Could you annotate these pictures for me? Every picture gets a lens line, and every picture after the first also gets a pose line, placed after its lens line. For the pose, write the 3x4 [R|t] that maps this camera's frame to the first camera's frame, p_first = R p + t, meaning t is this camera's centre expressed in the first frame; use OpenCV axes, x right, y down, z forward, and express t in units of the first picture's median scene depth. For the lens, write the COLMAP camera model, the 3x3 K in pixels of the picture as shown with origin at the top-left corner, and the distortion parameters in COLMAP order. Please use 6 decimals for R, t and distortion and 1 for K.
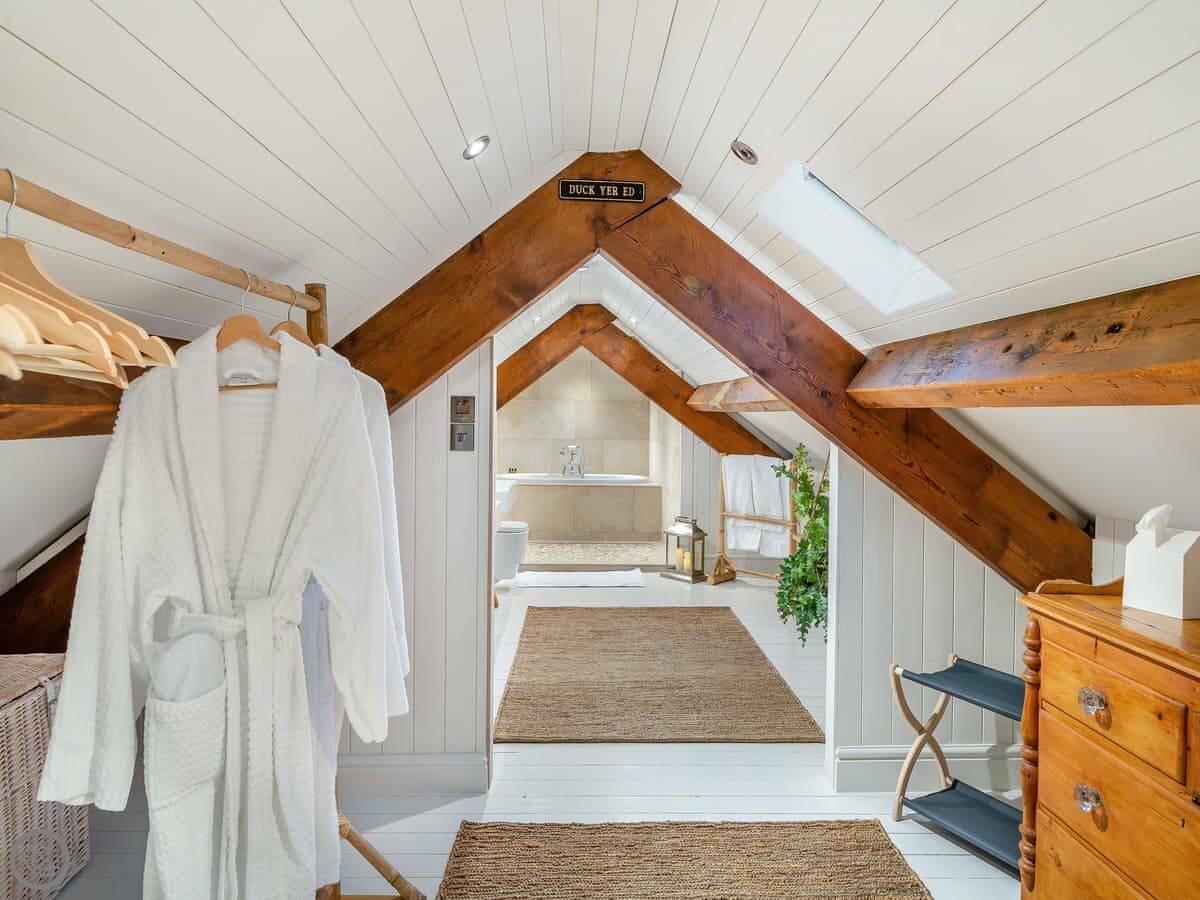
lens RADIAL K [[718.6, 0, 601.8], [0, 718.6, 425.7], [0, 0, 1]] dist [-0.000973, 0.000026]
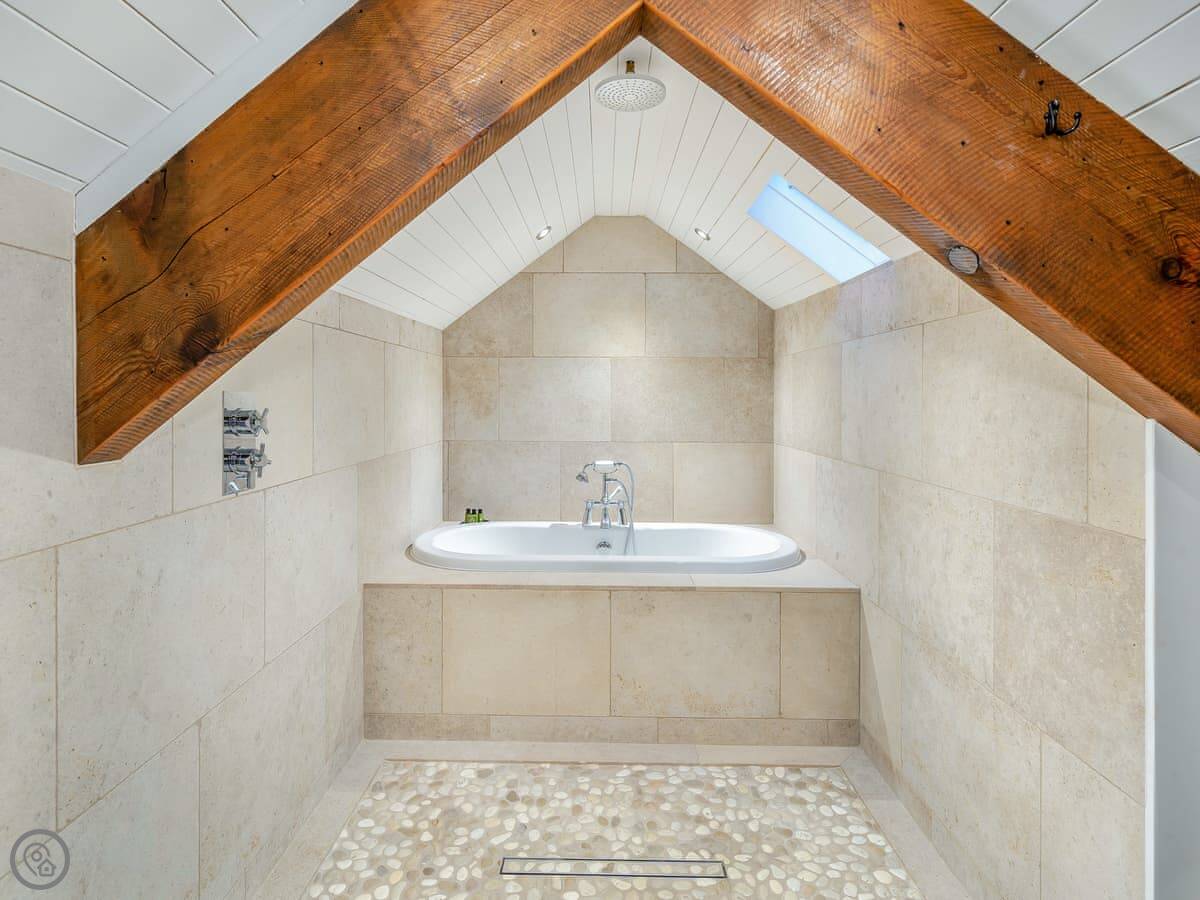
lens RADIAL K [[625.3, 0, 601.7], [0, 625.3, 404.5], [0, 0, 1]] dist [-0.000789, -0.000093]
pose [[0.998632, -0.009598, -0.051401, -0.031545], [0.009662, 0.999953, 0.000998, -0.008704], [0.051389, -0.001493, 0.998678, 0.840367]]
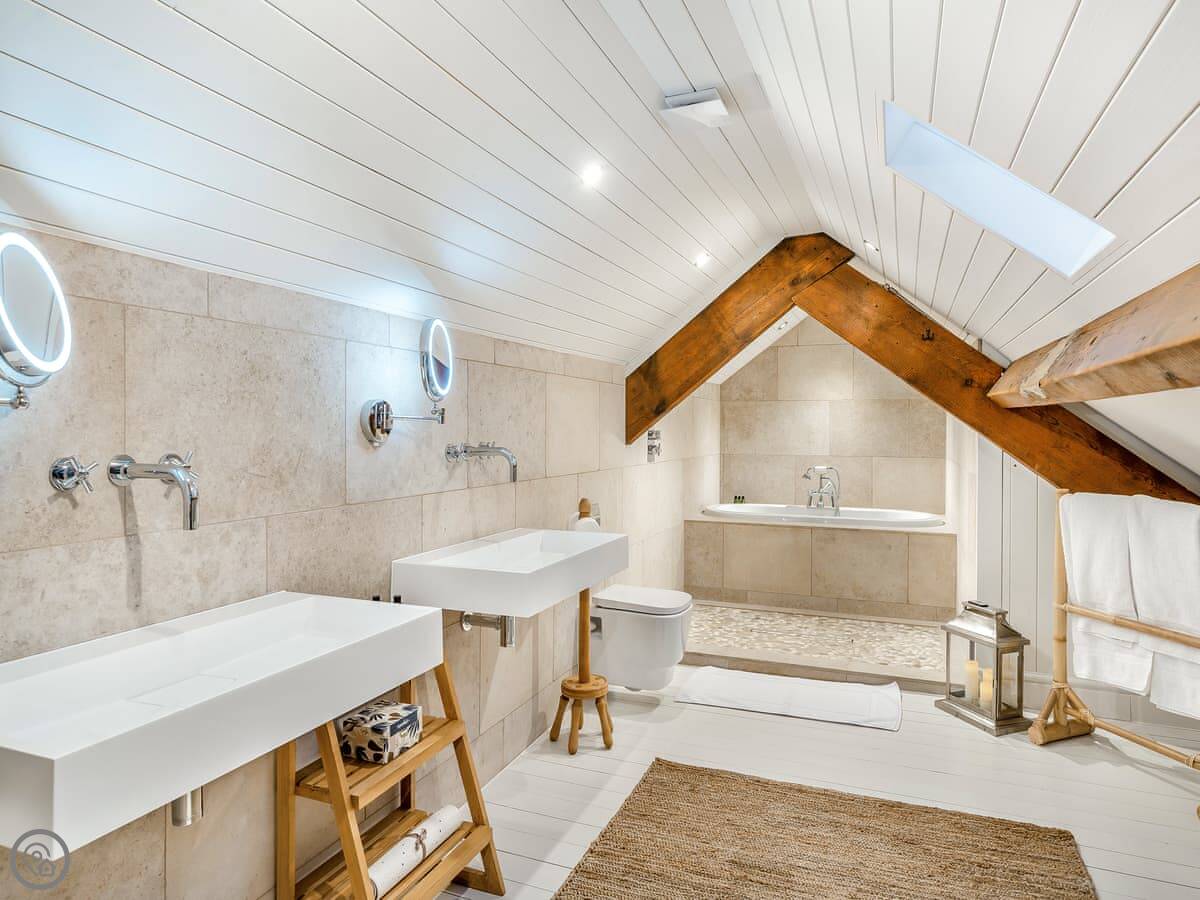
lens RADIAL K [[723.0, 0, 625.4], [0, 723.0, 436.8], [0, 0, 1]] dist [0.001204, 0.000895]
pose [[0.918192, -0.004982, -0.396103, 0.083500], [0.004099, 0.999987, -0.003076, 0.001174], [0.396114, 0.001201, 0.918201, 0.384794]]
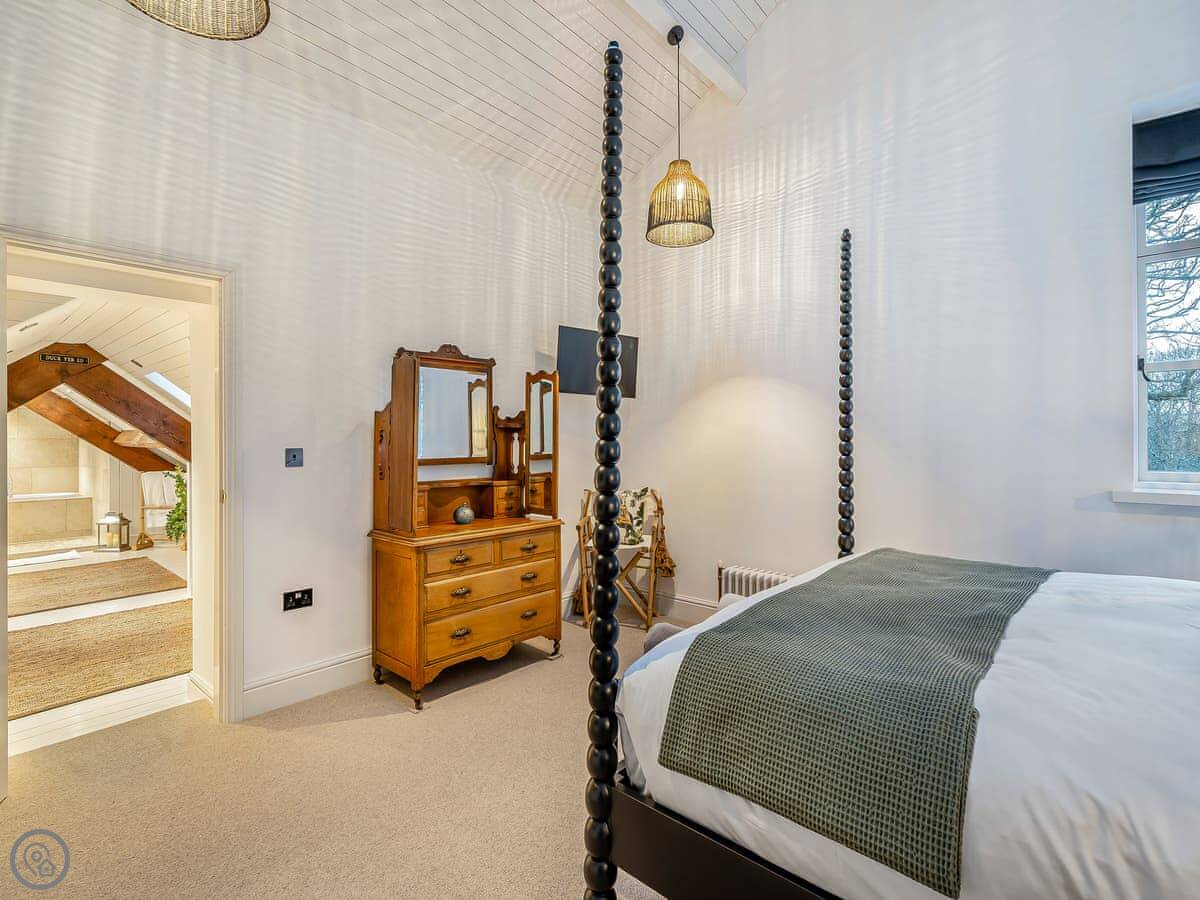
lens RADIAL K [[565.1, 0, 597.0], [0, 565.1, 442.3], [0, 0, 1]] dist [-0.000759, 0.000121]
pose [[0.678529, -0.012753, 0.734463, -0.075554], [0.021758, 0.999759, -0.002742, -0.002700], [-0.734251, 0.017841, 0.678643, -0.650434]]
